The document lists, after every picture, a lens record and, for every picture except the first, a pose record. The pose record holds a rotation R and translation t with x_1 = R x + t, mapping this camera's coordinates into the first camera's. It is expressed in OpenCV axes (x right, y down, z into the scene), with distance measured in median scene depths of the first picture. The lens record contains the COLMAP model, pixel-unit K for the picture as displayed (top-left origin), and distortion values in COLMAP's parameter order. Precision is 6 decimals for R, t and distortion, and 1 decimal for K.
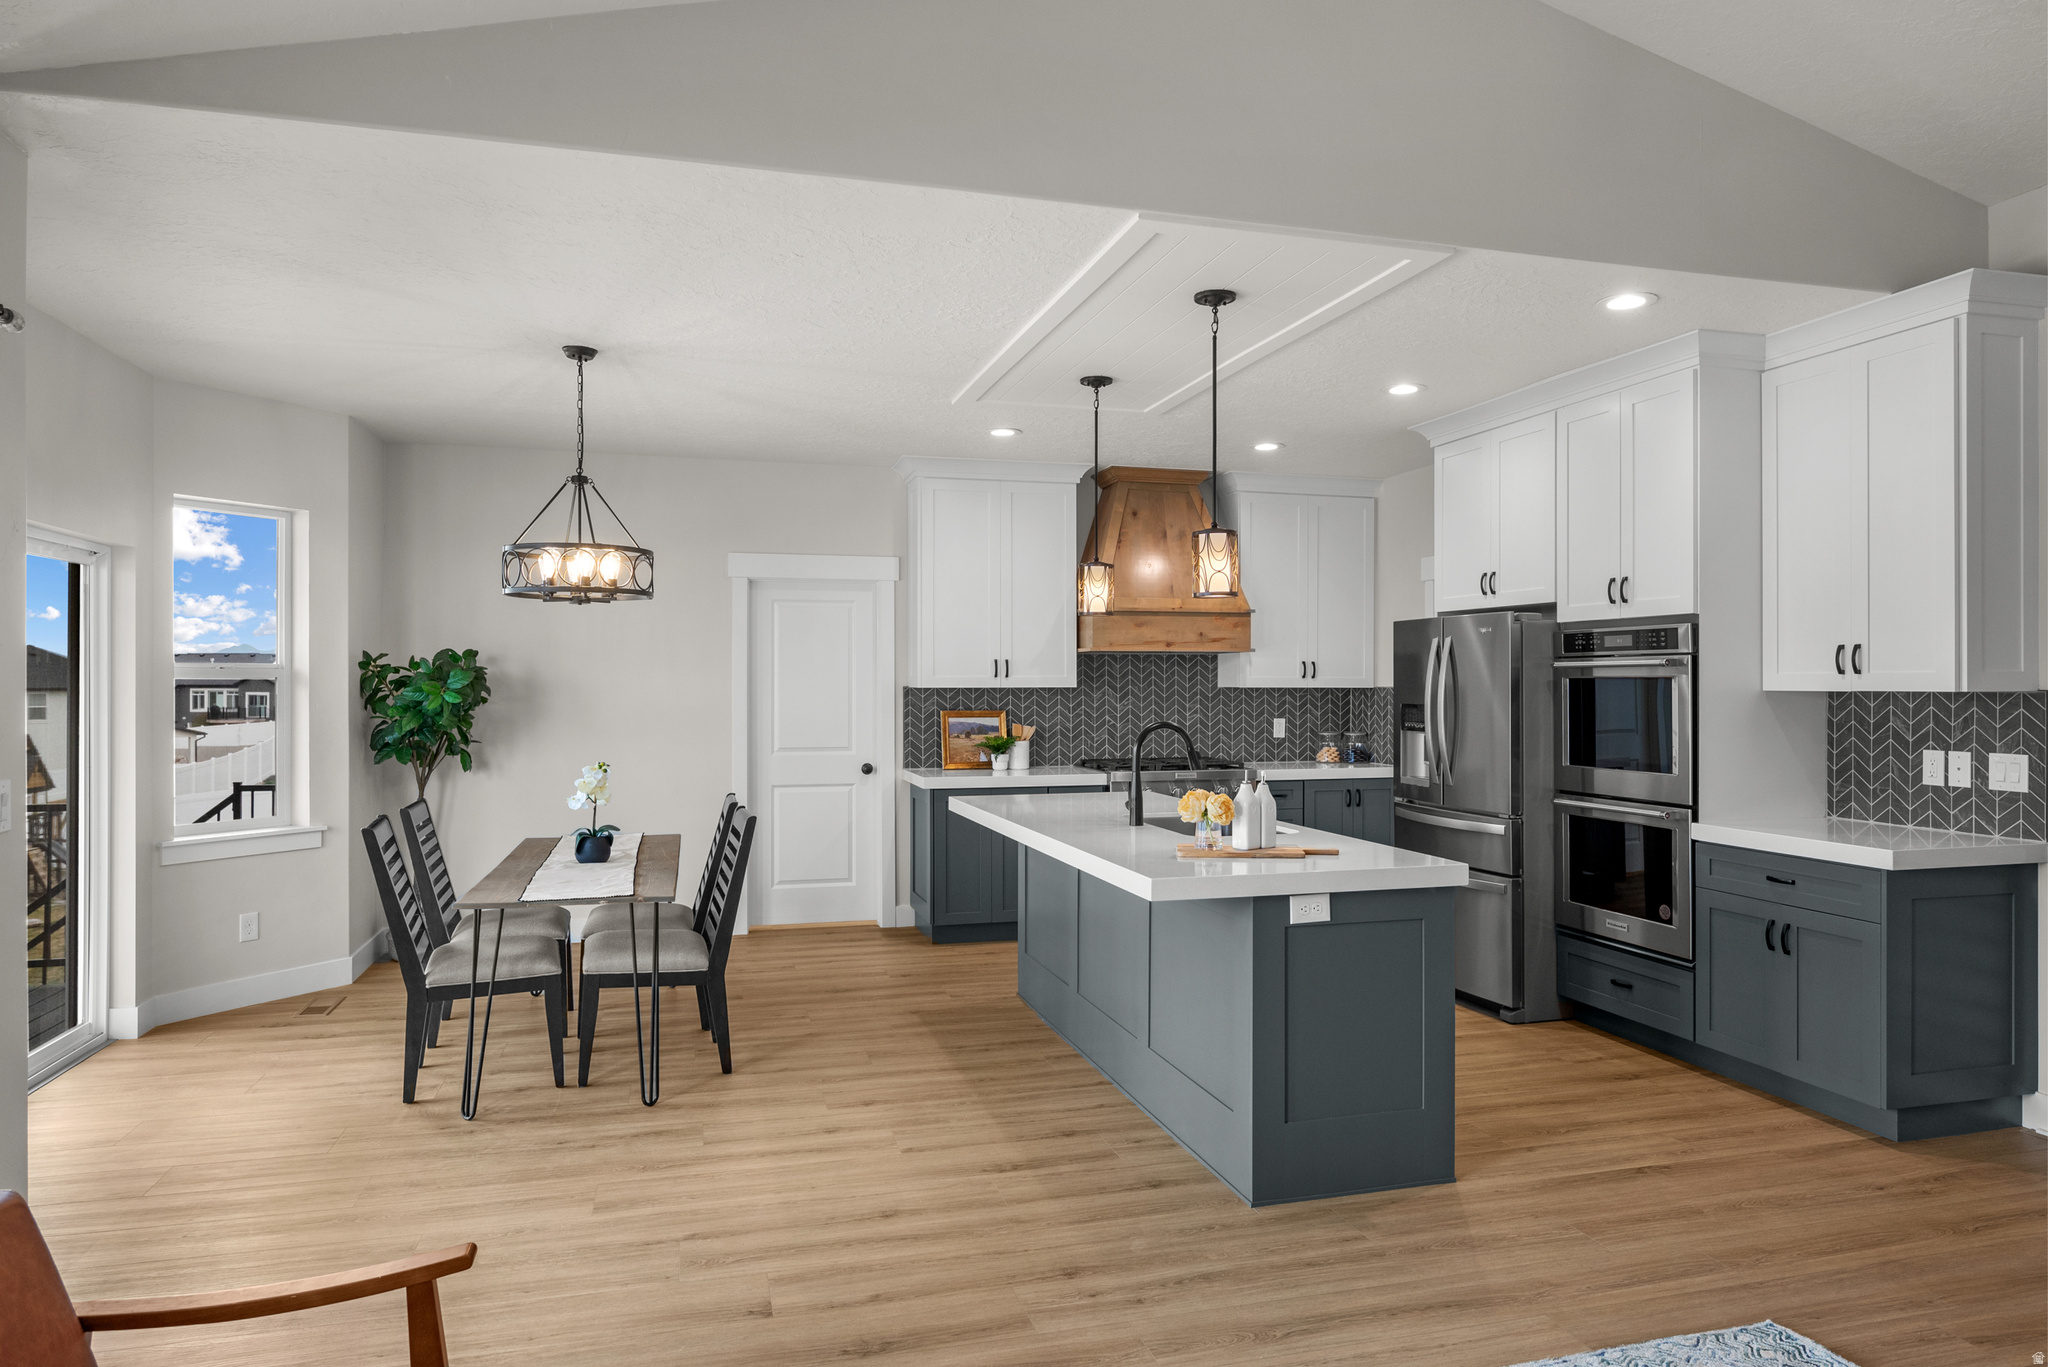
lens RADIAL K [[1251.8, 0, 1027.9], [0, 1251.8, 681.8], [0, 0, 1]] dist [0.007847, -0.006141]
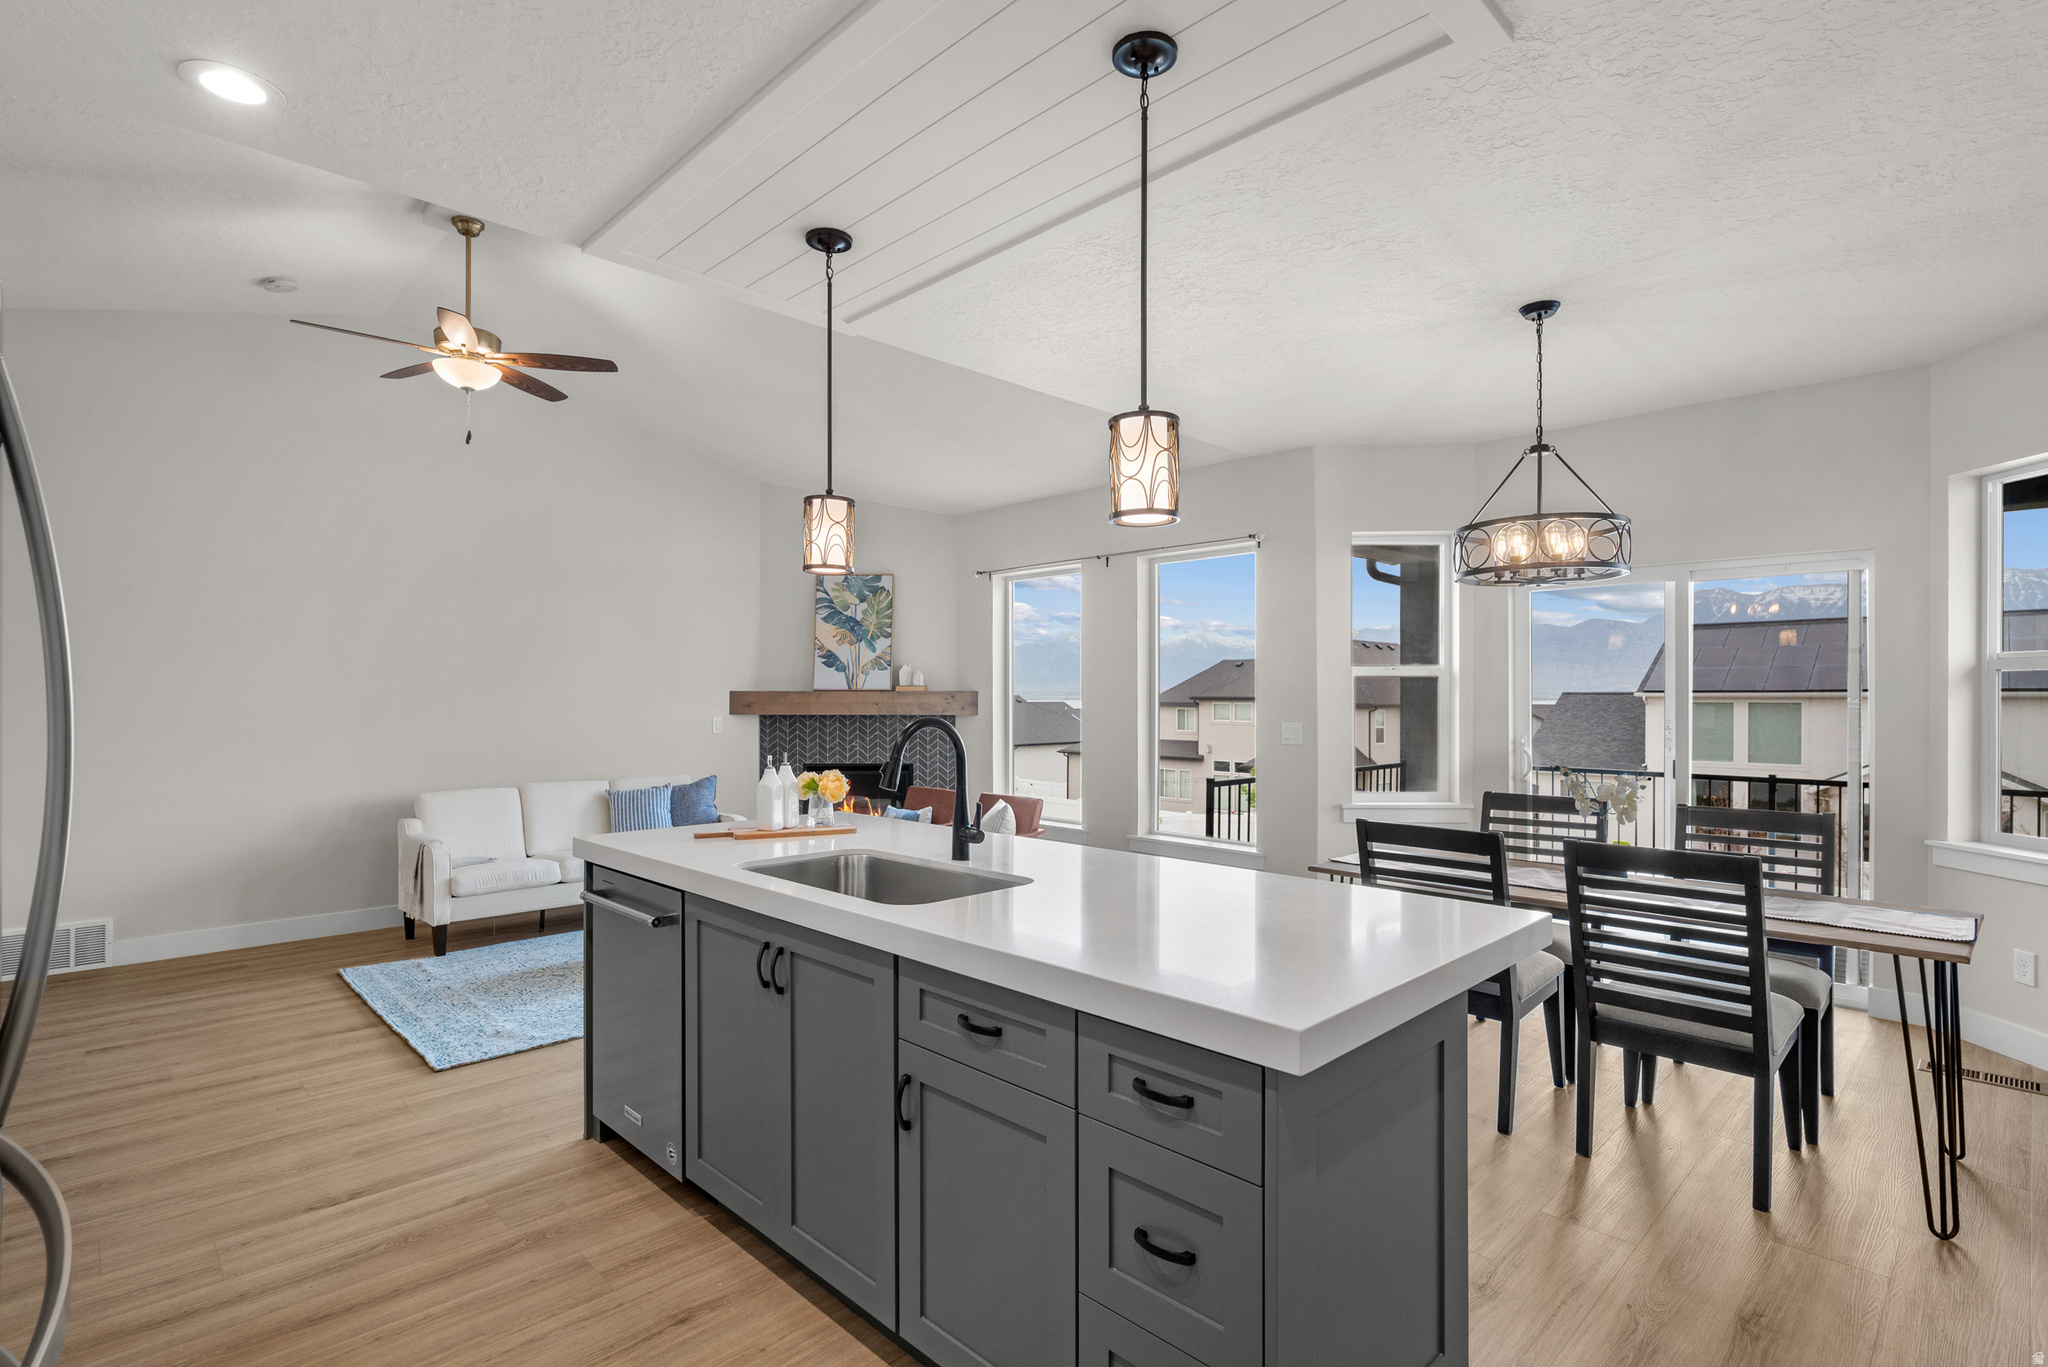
lens RADIAL K [[991.9, 0, 1039.9], [0, 991.9, 692.6], [0, 0, 1]] dist [0.003444, -0.001852]
pose [[-0.875218, -0.001289, -0.483727, 0.283667], [0.001361, 0.999986, -0.005129, 0.018103], [0.483727, -0.005147, -0.875204, 1.331348]]
